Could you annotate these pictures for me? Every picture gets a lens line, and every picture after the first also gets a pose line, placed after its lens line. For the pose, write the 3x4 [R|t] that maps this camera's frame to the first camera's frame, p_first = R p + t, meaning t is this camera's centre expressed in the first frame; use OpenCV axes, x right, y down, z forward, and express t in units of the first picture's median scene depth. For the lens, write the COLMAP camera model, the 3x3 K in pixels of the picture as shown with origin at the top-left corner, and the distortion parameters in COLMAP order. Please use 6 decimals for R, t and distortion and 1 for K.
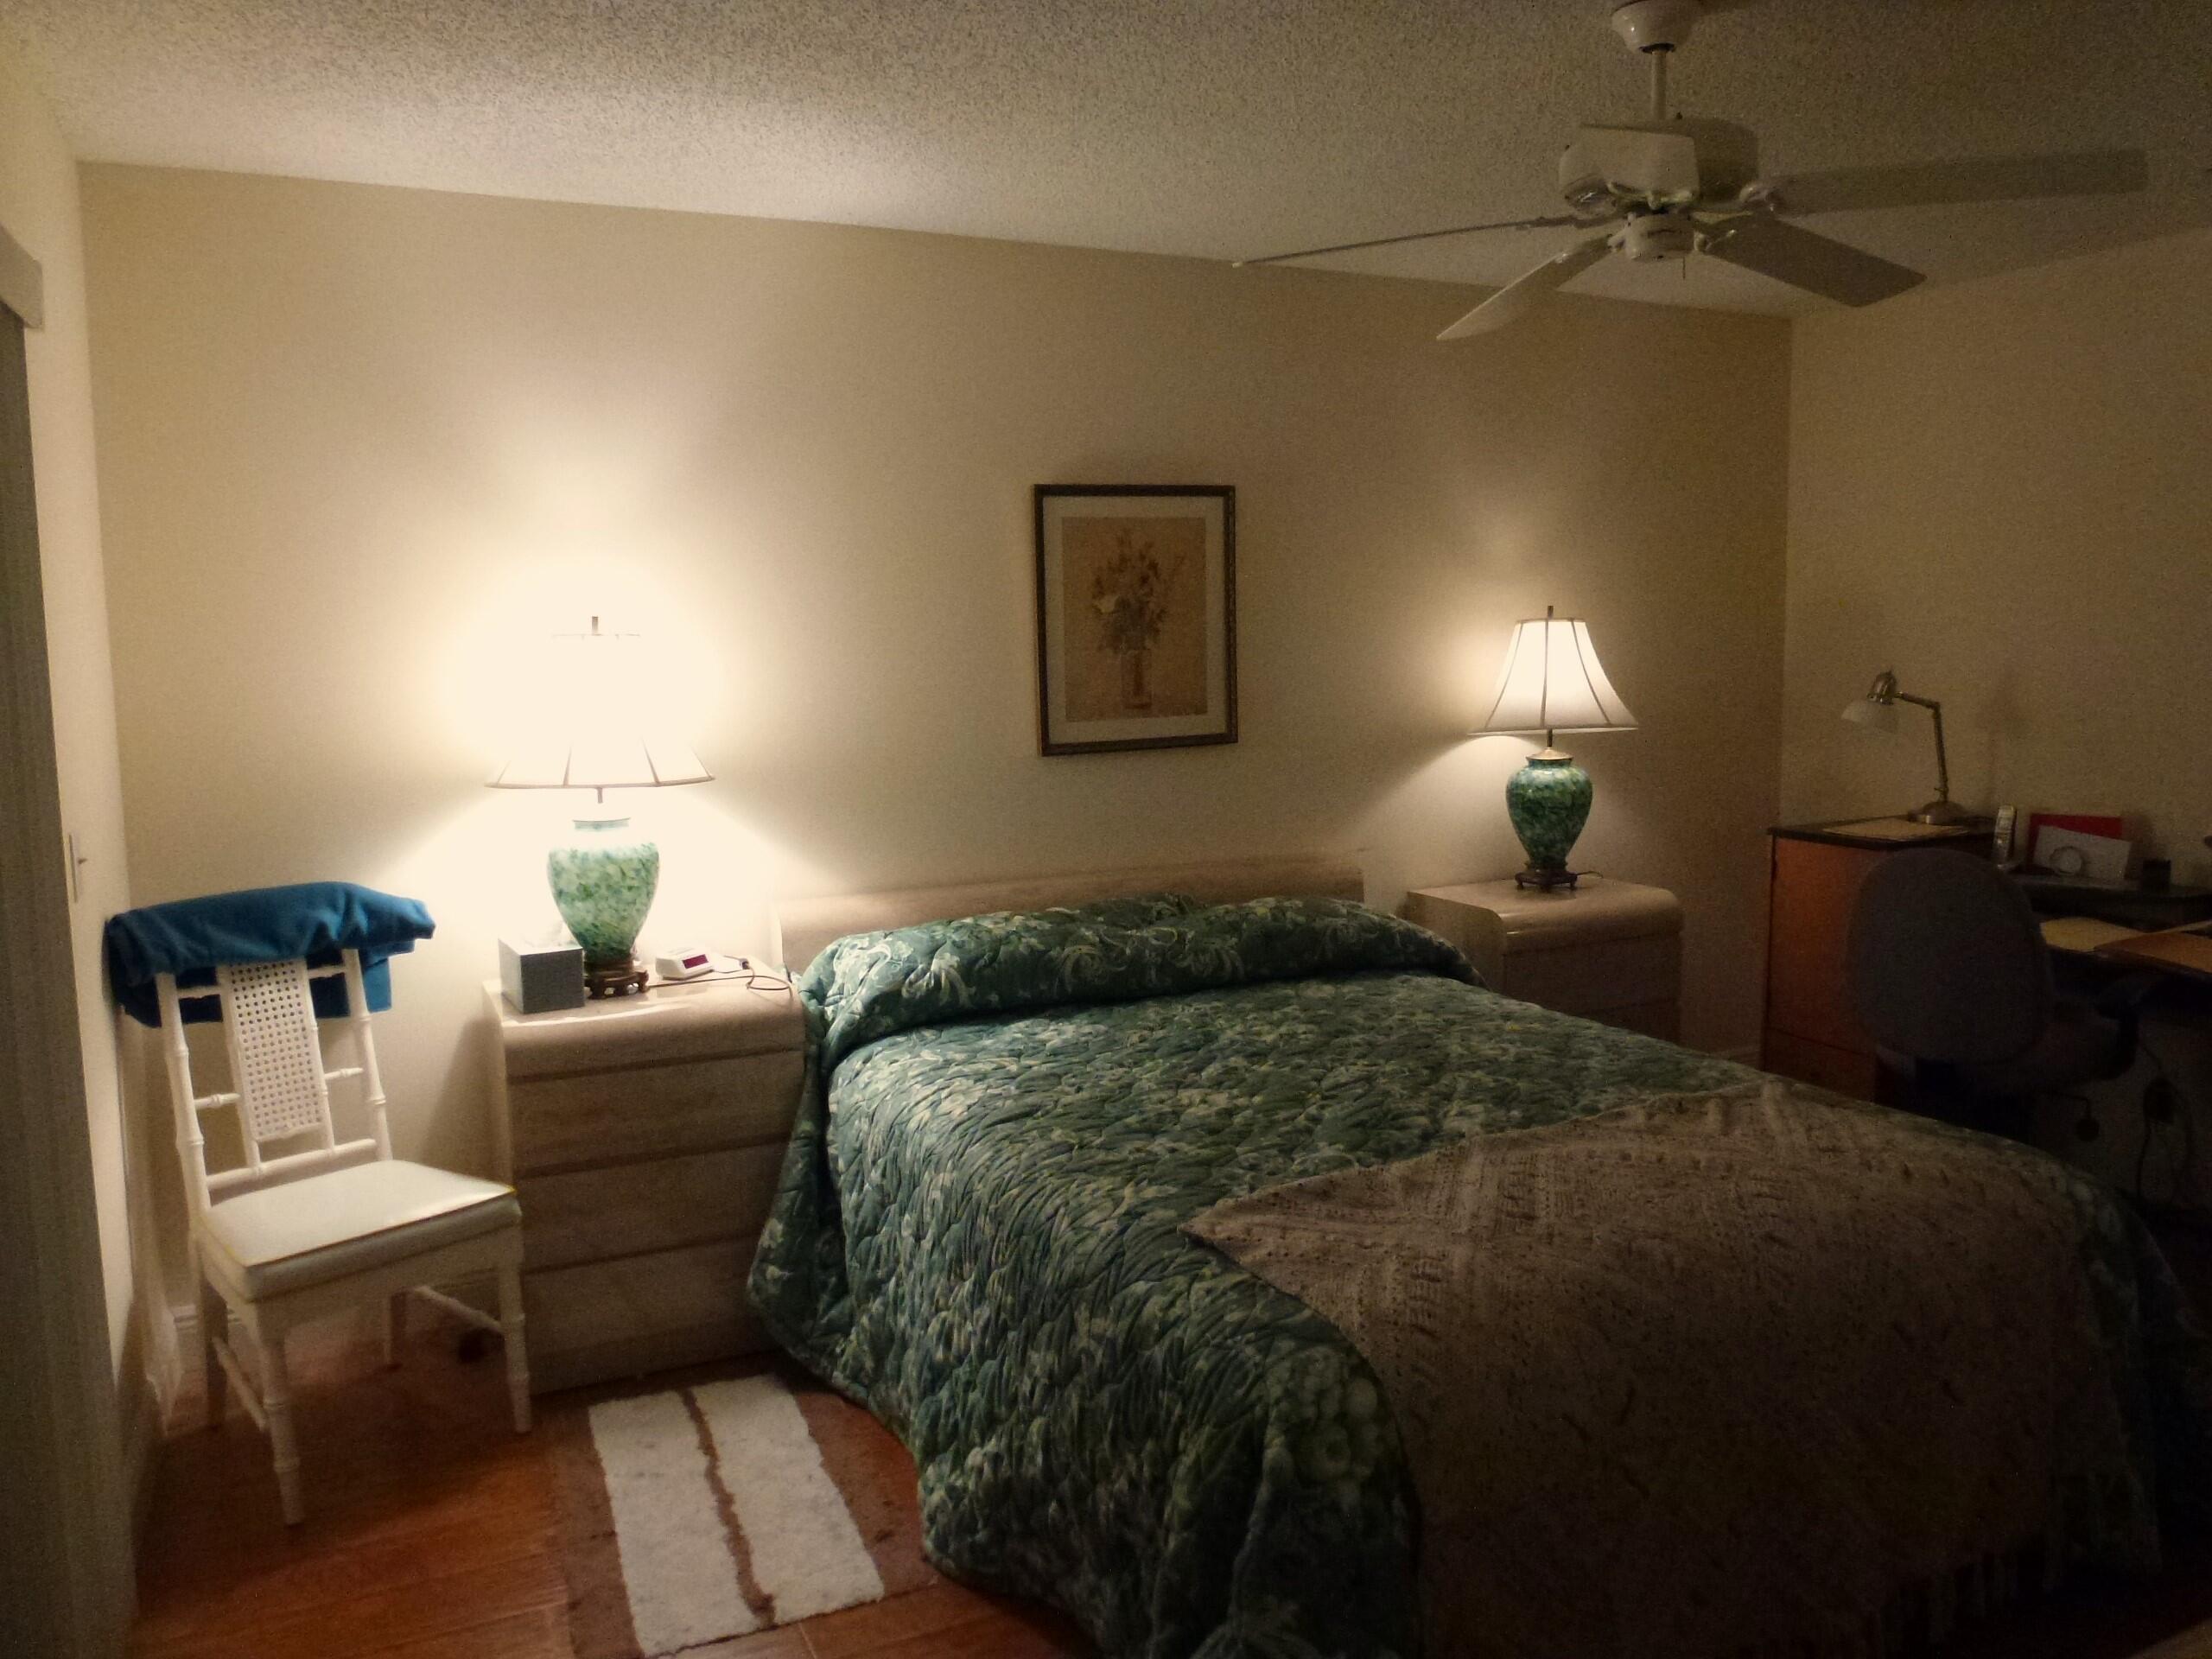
lens RADIAL K [[1618.5, 0, 1108.2], [0, 1618.5, 833.8], [0, 0, 1]] dist [-0.011292, -0.000584]
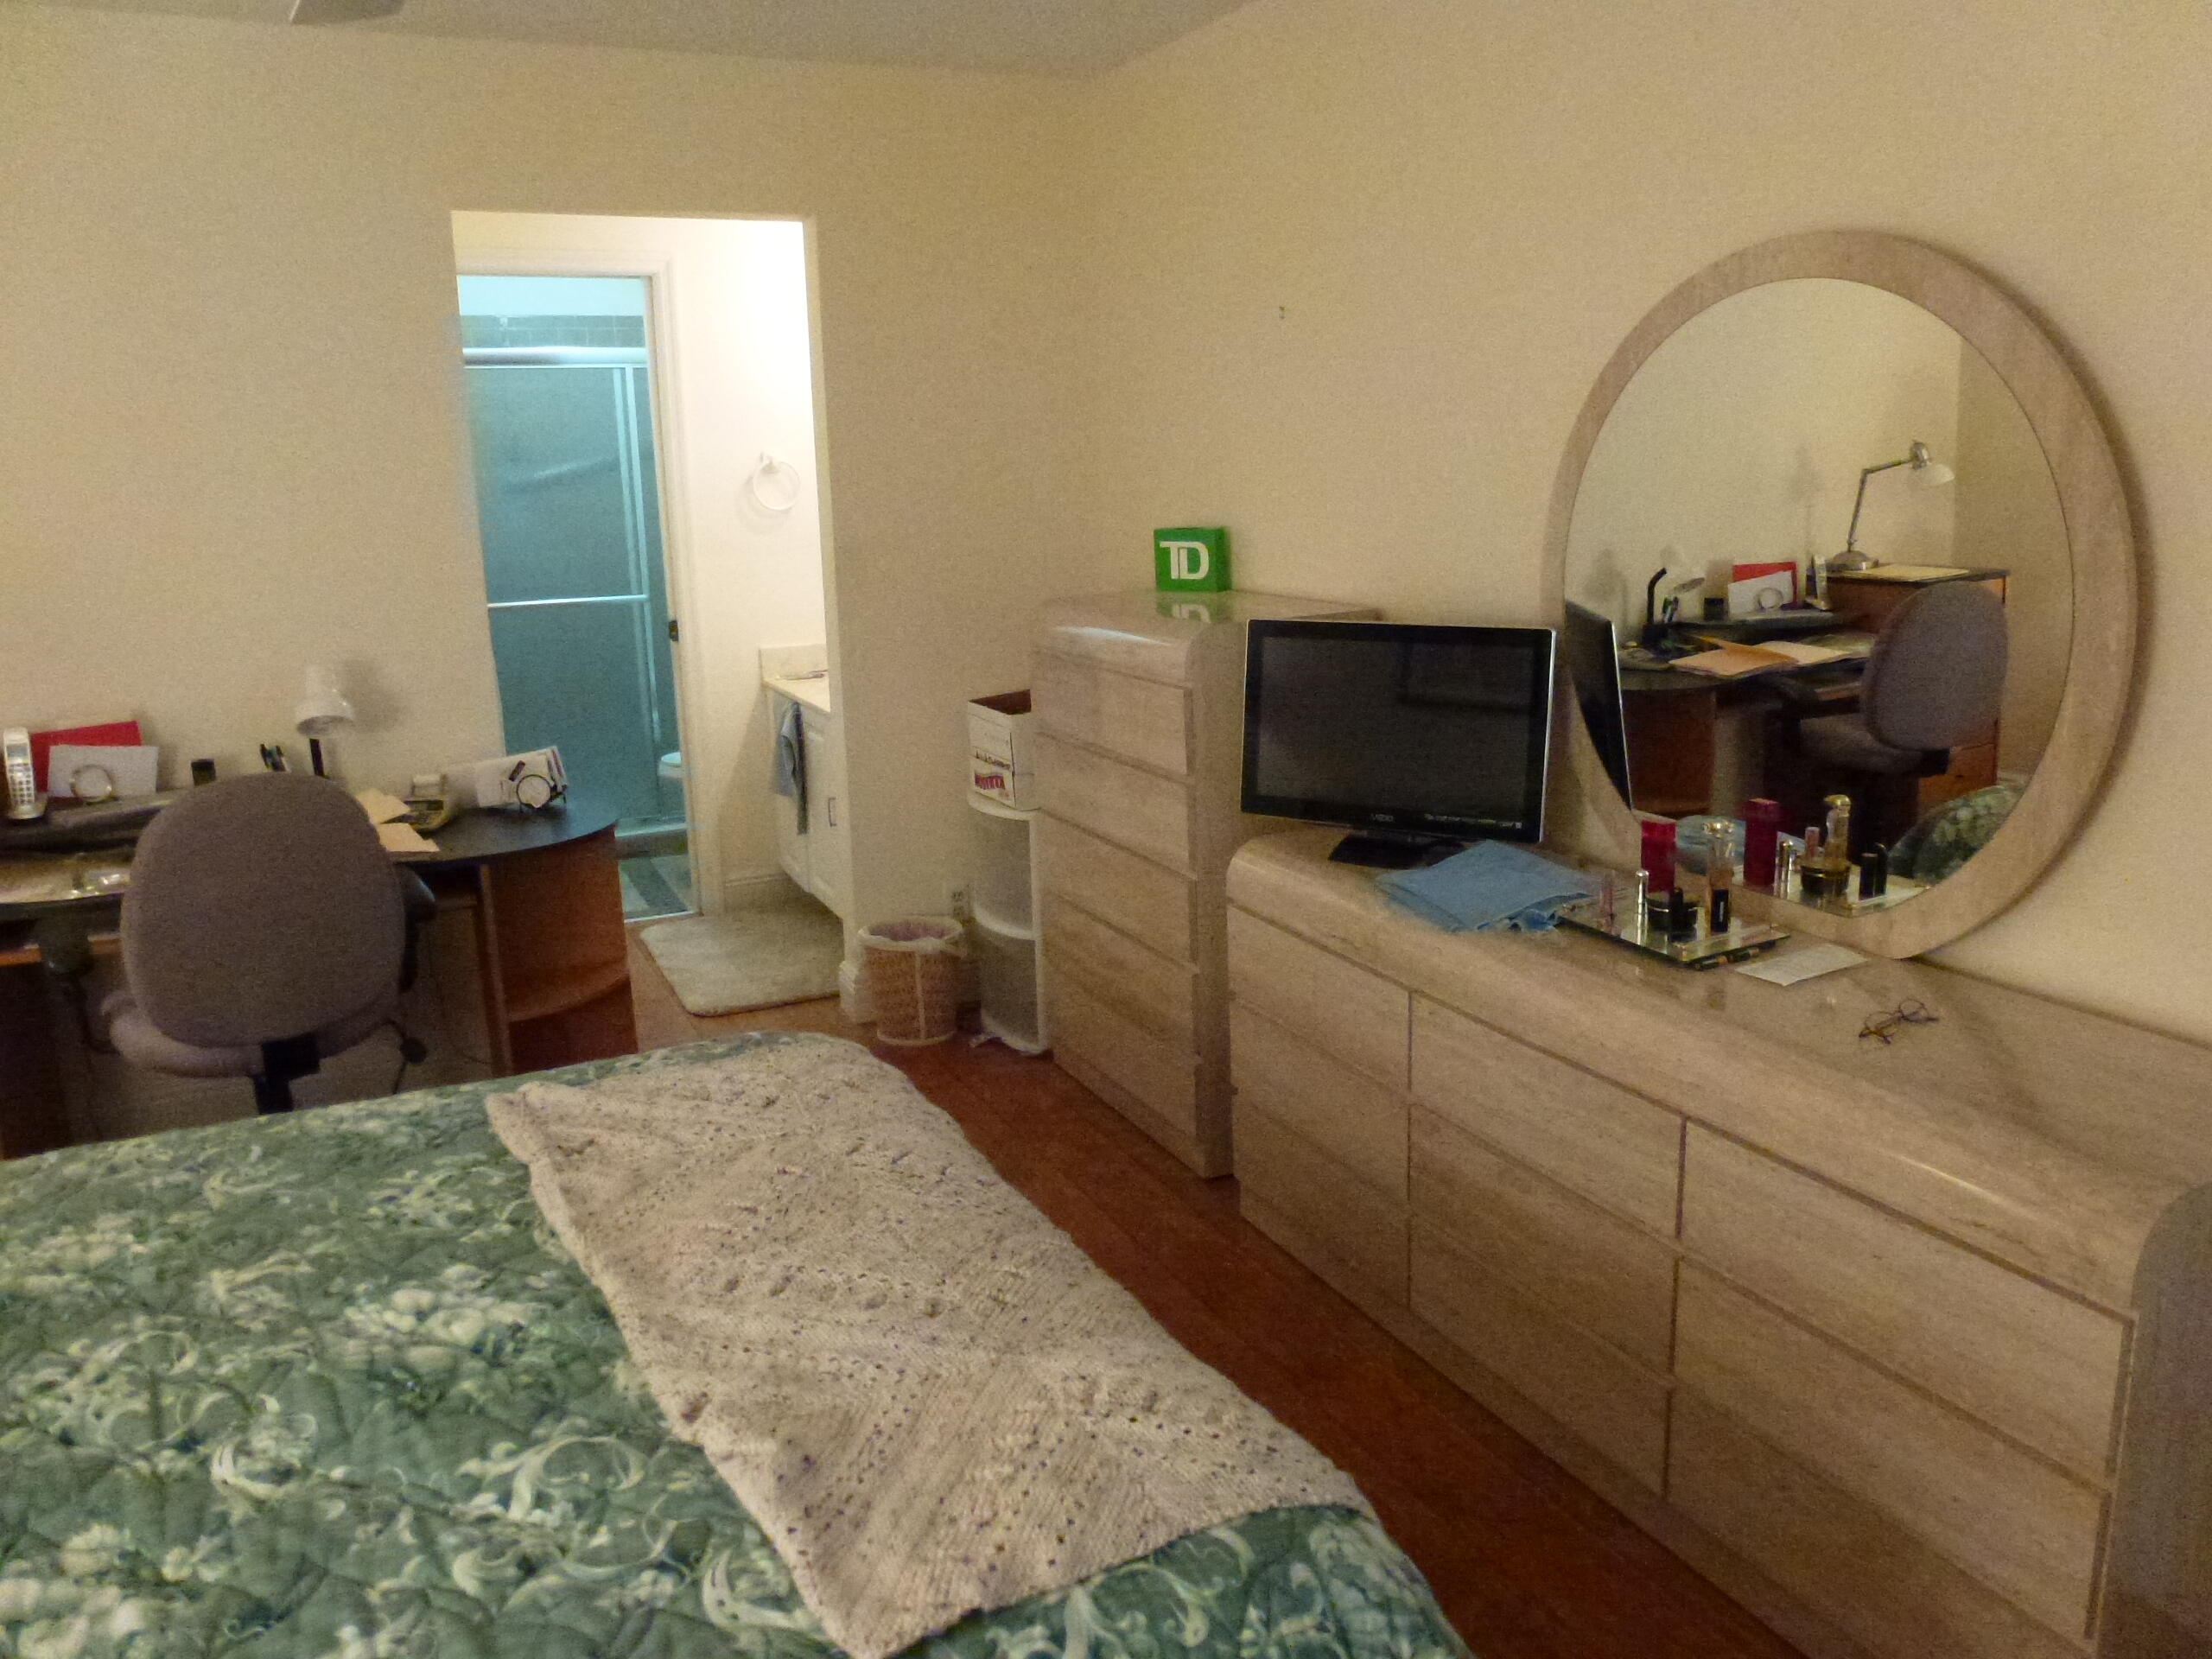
lens RADIAL K [[1618.5, 0, 1108.9], [0, 1618.5, 829.6], [0, 0, 1]] dist [-0.011292, -0.000584]
pose [[-0.034592, -0.196062, 0.979981, -0.325825], [0.130016, 0.971352, 0.198925, -0.080834], [-0.990908, 0.134294, -0.008110, 0.723966]]
